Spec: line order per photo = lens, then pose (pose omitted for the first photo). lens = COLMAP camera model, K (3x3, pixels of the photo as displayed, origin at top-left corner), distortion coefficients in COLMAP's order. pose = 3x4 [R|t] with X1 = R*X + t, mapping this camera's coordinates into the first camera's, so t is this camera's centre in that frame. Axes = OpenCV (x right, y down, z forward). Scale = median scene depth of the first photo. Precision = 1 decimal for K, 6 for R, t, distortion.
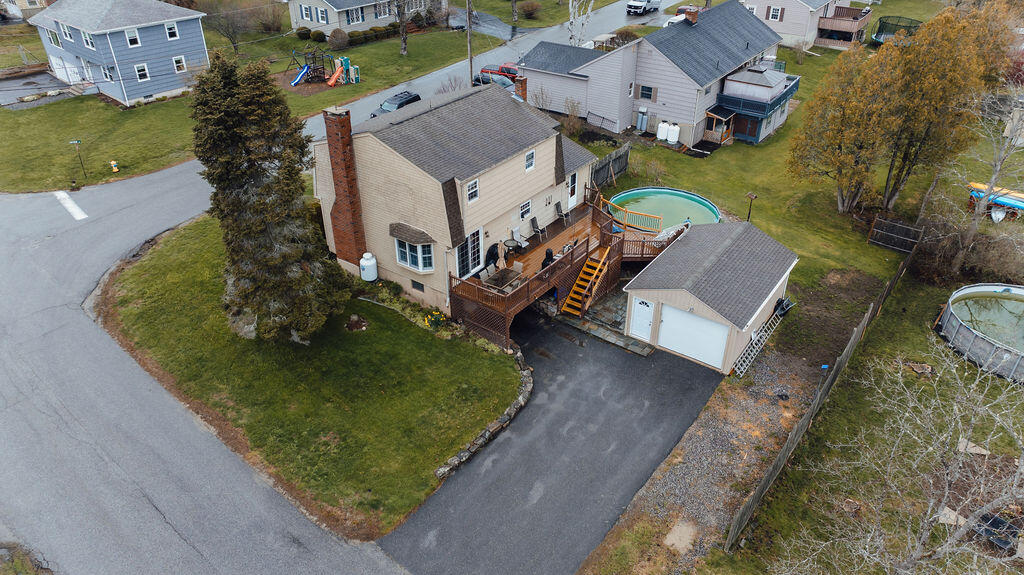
lens RADIAL K [[721.3, 0, 515.4], [0, 721.3, 285.5], [0, 0, 1]] dist [-0.016401, -0.007974]
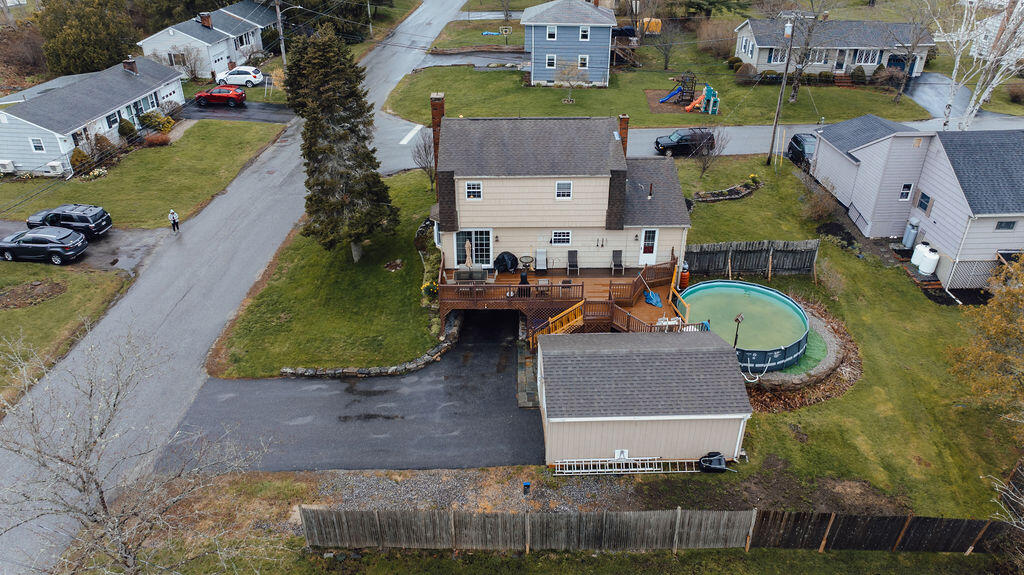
lens RADIAL K [[721.3, 0, 515.4], [0, 721.3, 285.5], [0, 0, 1]] dist [-0.016401, -0.007974]
pose [[0.608783, 0.394512, -0.688290, 0.707627], [-0.421987, 0.895703, 0.140154, -0.162874], [0.671796, 0.205126, 0.711768, 0.260834]]
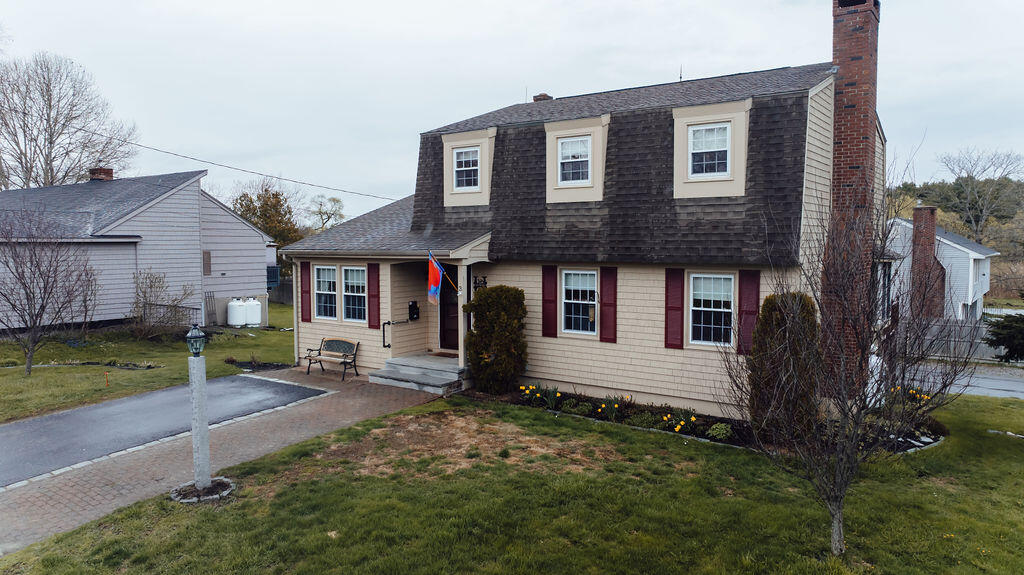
lens RADIAL K [[721.3, 0, 515.4], [0, 721.3, 285.5], [0, 0, 1]] dist [-0.016401, -0.007974]
pose [[-0.005801, -0.057802, 0.998311, -0.626719], [0.530266, 0.846230, 0.052078, -0.205331], [-0.847812, 0.529673, 0.025742, 1.129022]]
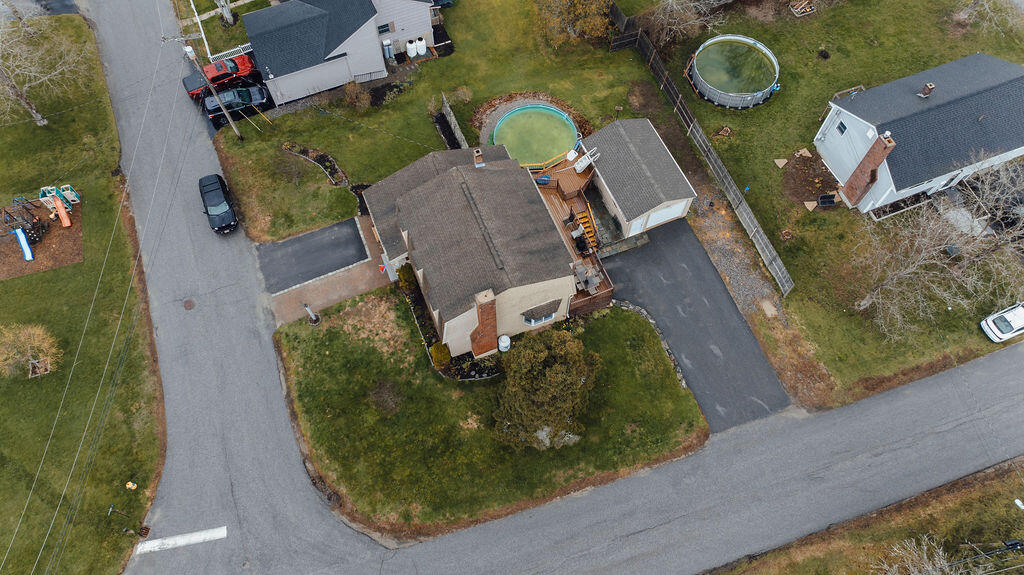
lens RADIAL K [[721.3, 0, 515.4], [0, 721.3, 285.5], [0, 0, 1]] dist [-0.016401, -0.007974]
pose [[0.523945, -0.764176, 0.376187, -0.609770], [0.446540, 0.622542, 0.642685, -0.934575], [-0.725317, -0.168749, 0.667413, 0.109176]]
